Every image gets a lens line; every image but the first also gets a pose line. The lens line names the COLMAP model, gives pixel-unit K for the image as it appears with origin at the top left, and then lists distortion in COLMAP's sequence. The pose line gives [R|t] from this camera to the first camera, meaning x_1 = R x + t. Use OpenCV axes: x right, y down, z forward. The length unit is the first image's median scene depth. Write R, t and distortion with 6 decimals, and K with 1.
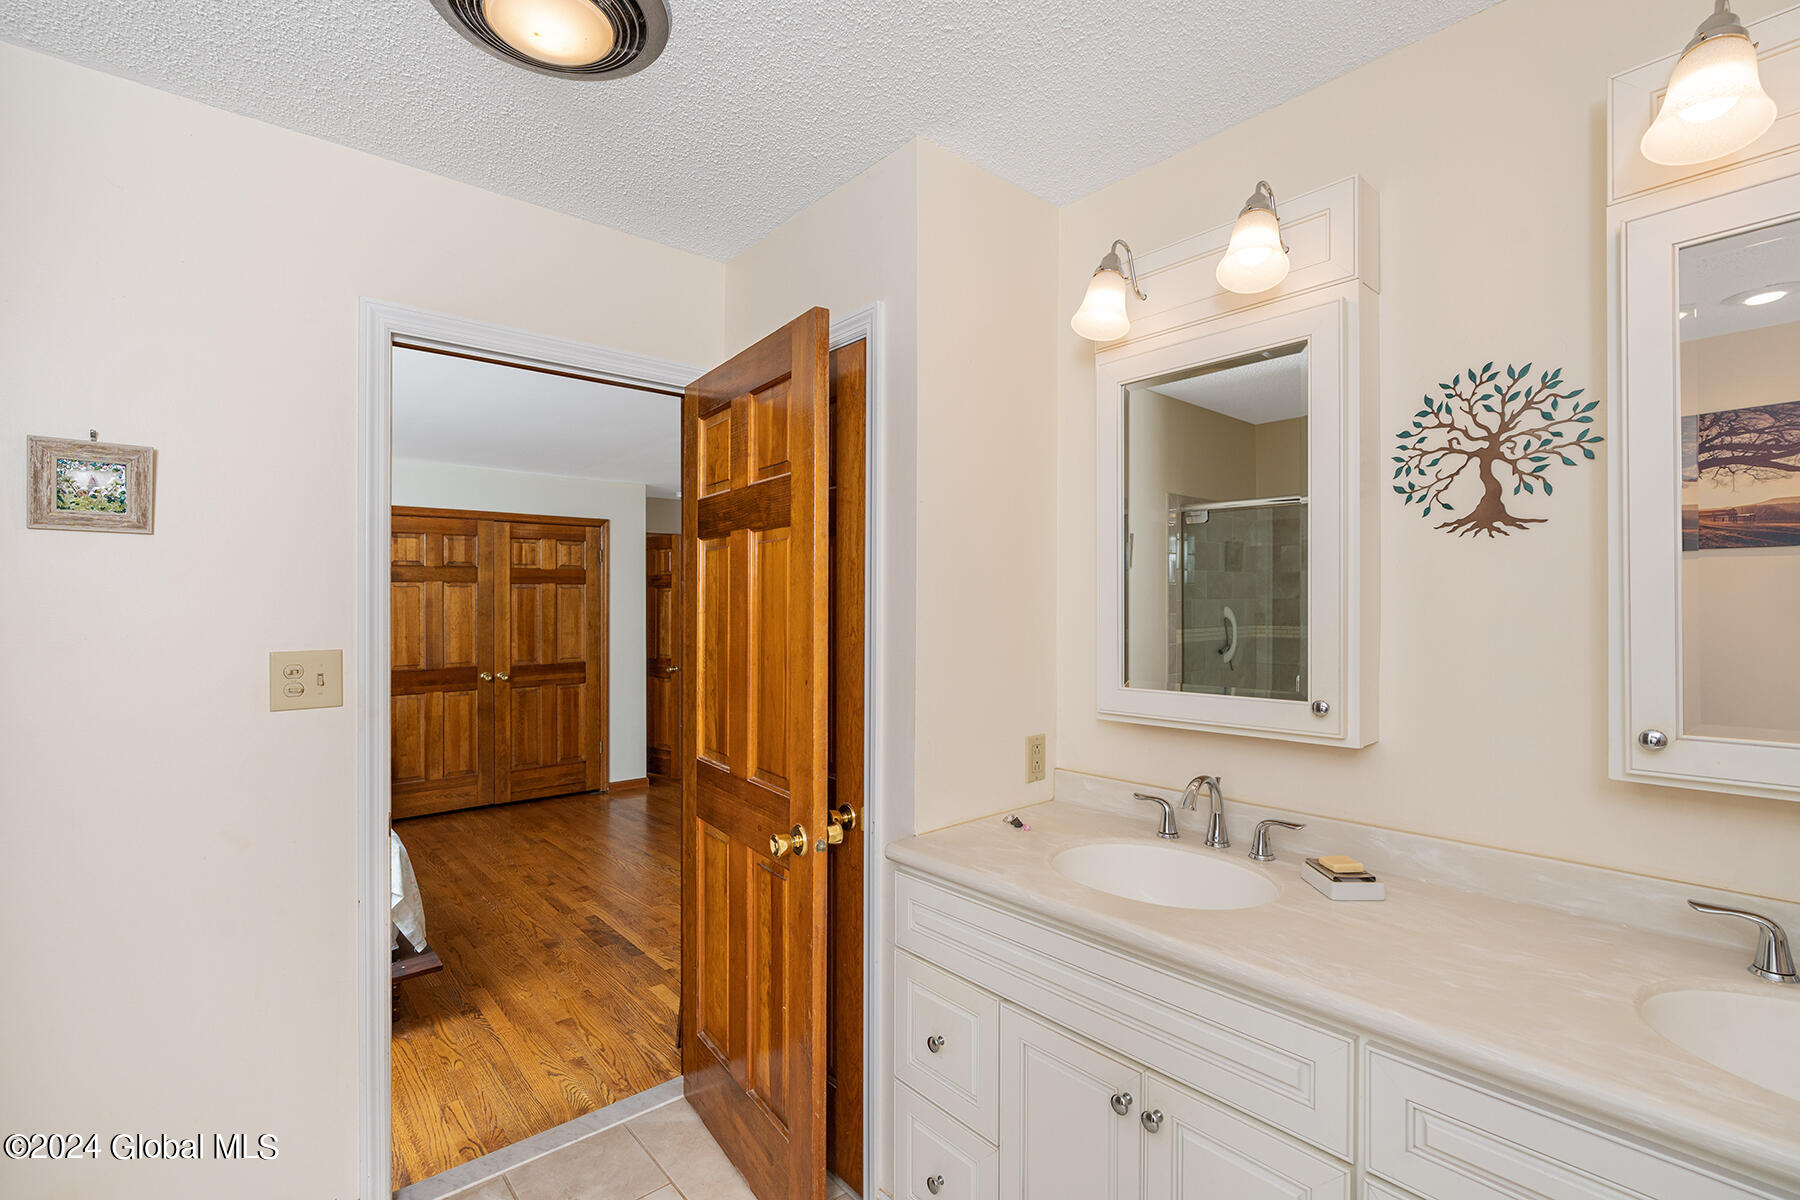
lens RADIAL K [[801.1, 0, 898.3], [0, 801.1, 606.6], [0, 0, 1]] dist [-0.007967, 0.002479]
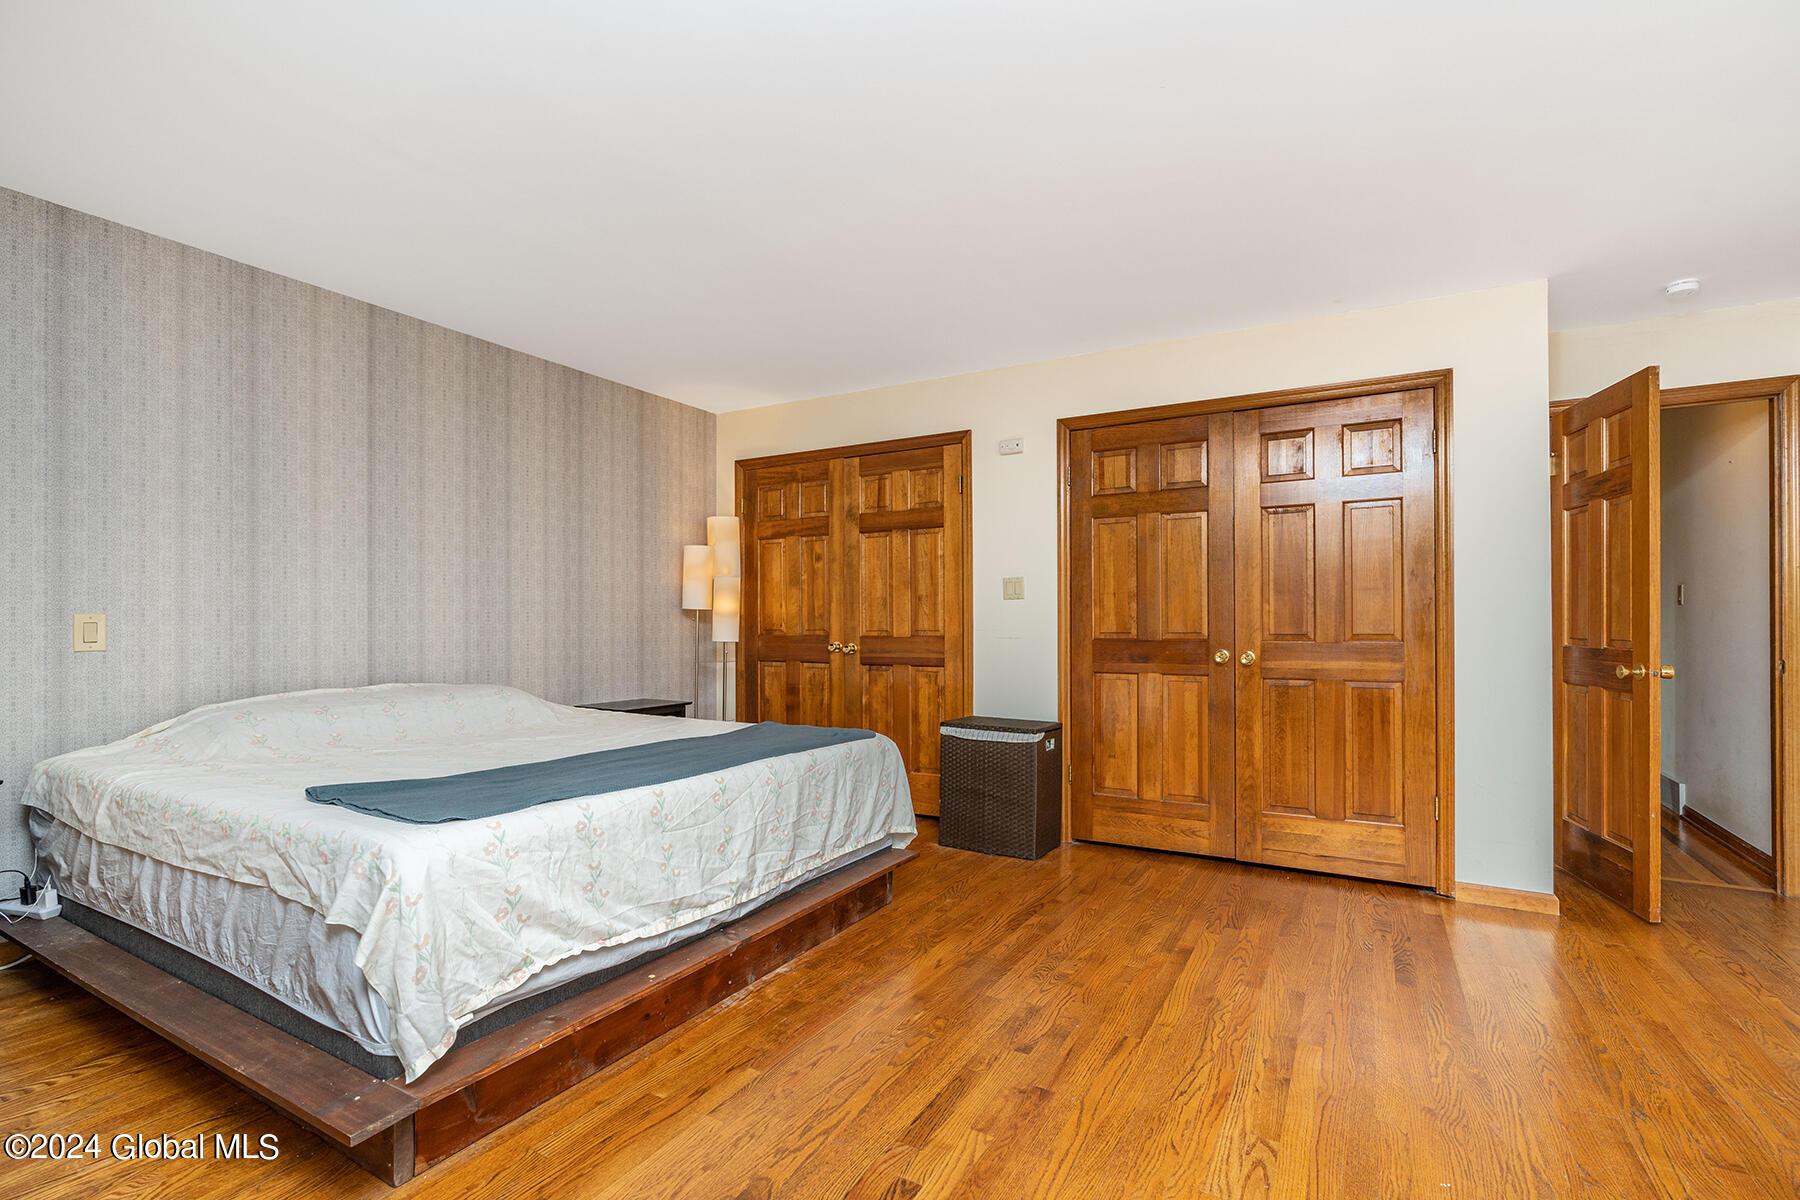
lens RADIAL K [[801.1, 0, 902.6], [0, 801.1, 612.8], [0, 0, 1]] dist [-0.007967, 0.002479]
pose [[0.330216, -0.010580, -0.943846, 0.004483], [-0.003066, 0.999920, -0.012282, 0.062922], [0.943900, 0.006949, 0.330157, 0.560812]]
